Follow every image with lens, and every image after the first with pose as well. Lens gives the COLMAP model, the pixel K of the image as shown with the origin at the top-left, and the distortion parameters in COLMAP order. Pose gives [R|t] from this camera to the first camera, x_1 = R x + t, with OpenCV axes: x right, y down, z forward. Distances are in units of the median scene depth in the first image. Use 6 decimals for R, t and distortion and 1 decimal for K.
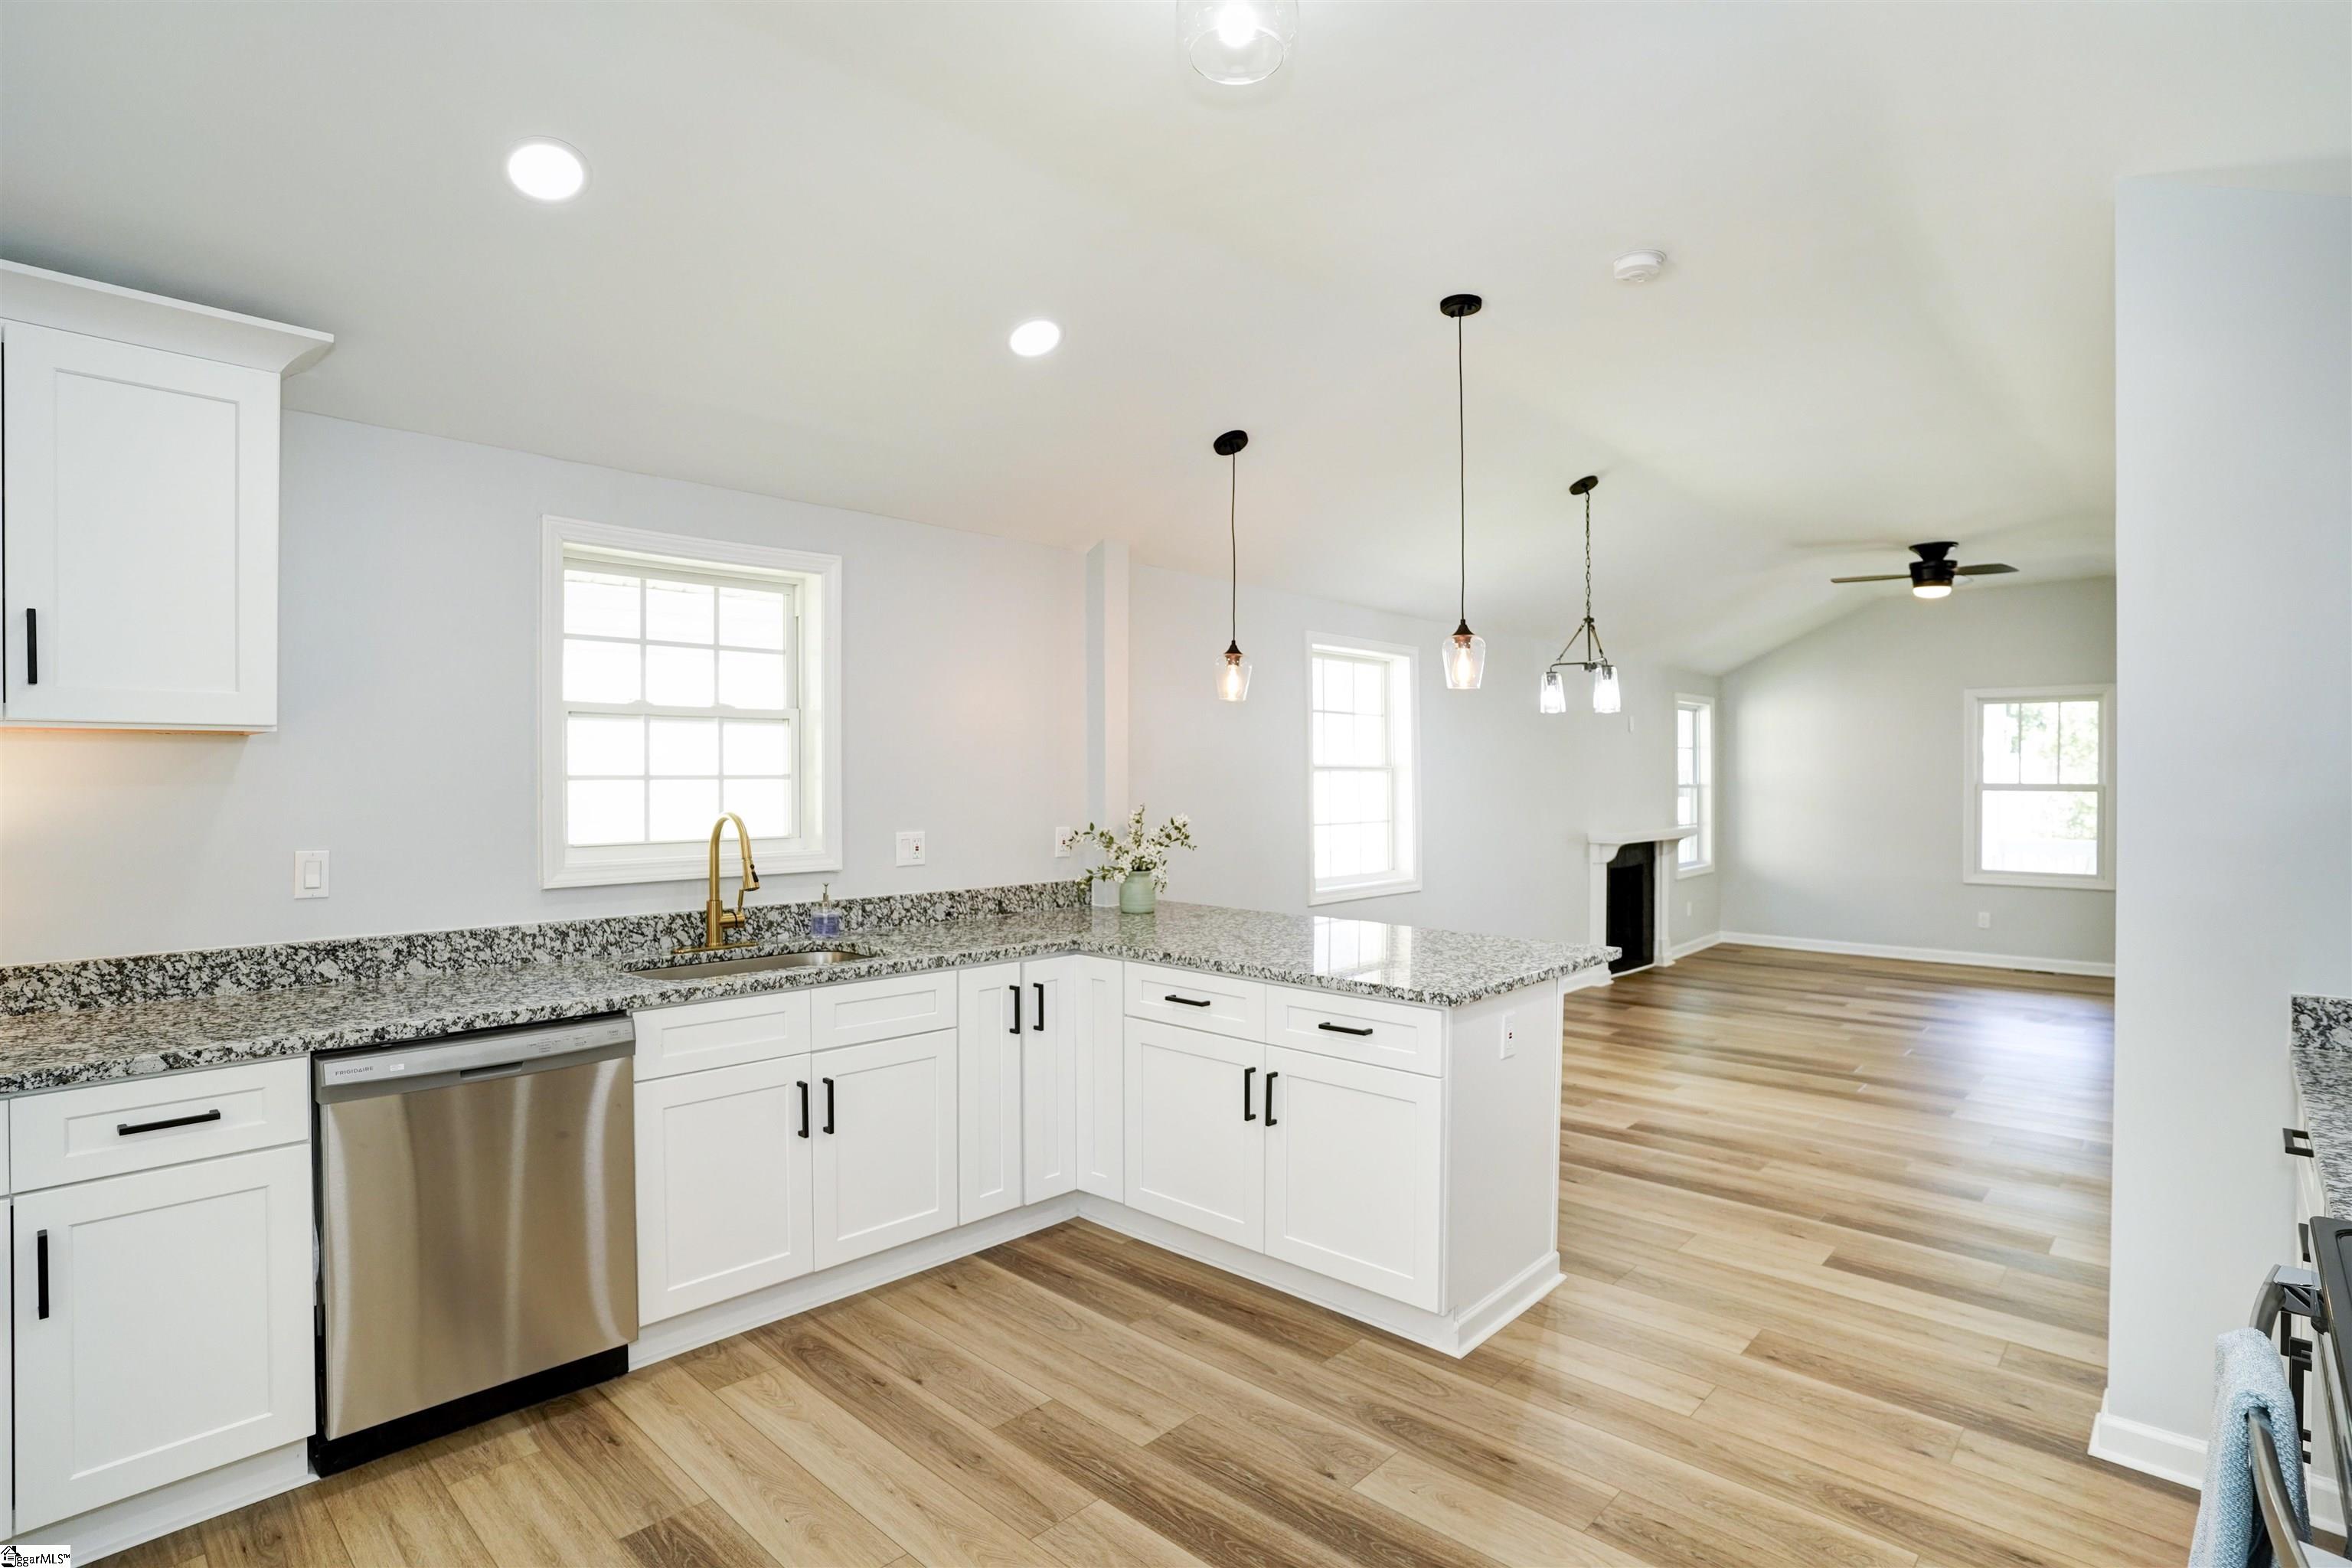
lens RADIAL K [[1178.0, 0, 1187.8], [0, 1178.0, 798.5], [0, 0, 1]] dist [-0.071845, 0.032721]
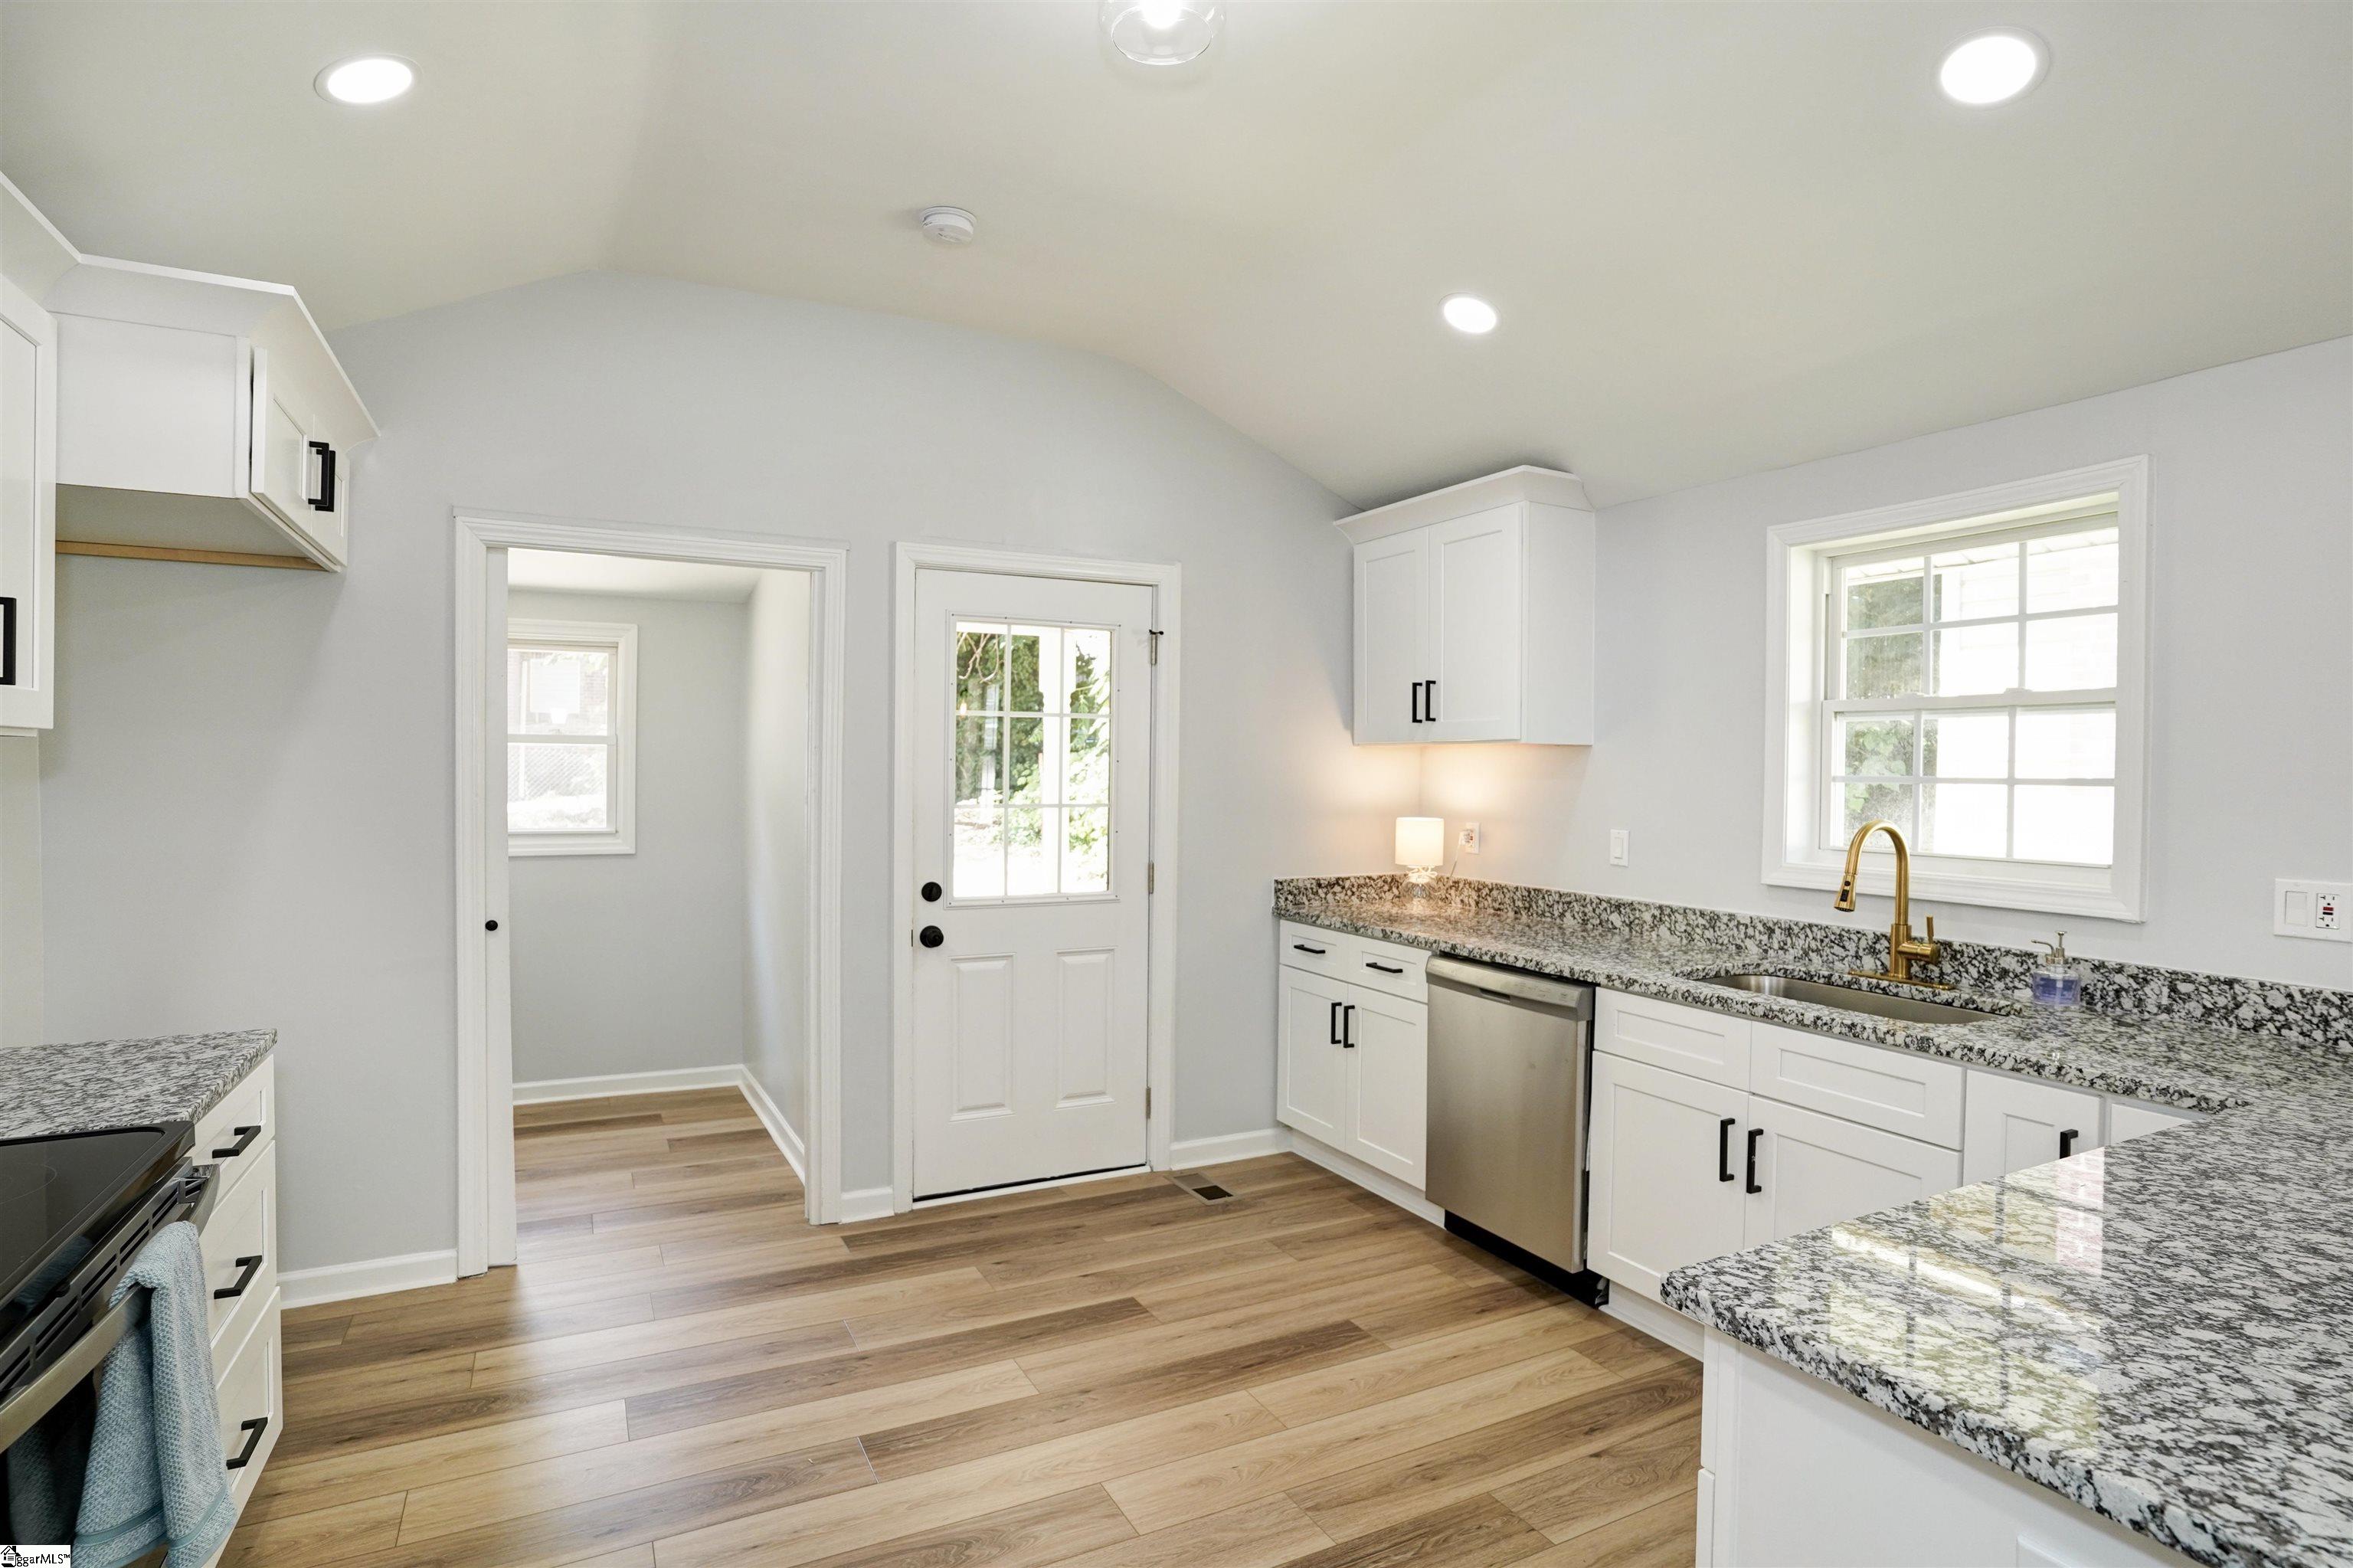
lens RADIAL K [[1178.6, 0, 1188.3], [0, 1178.6, 798.5], [0, 0, 1]] dist [-0.071845, 0.032721]
pose [[-0.322586, 0.021170, -0.946303, 0.601614], [-0.027643, 0.999113, 0.031775, -0.018060], [0.946136, 0.036409, -0.321715, 0.837719]]
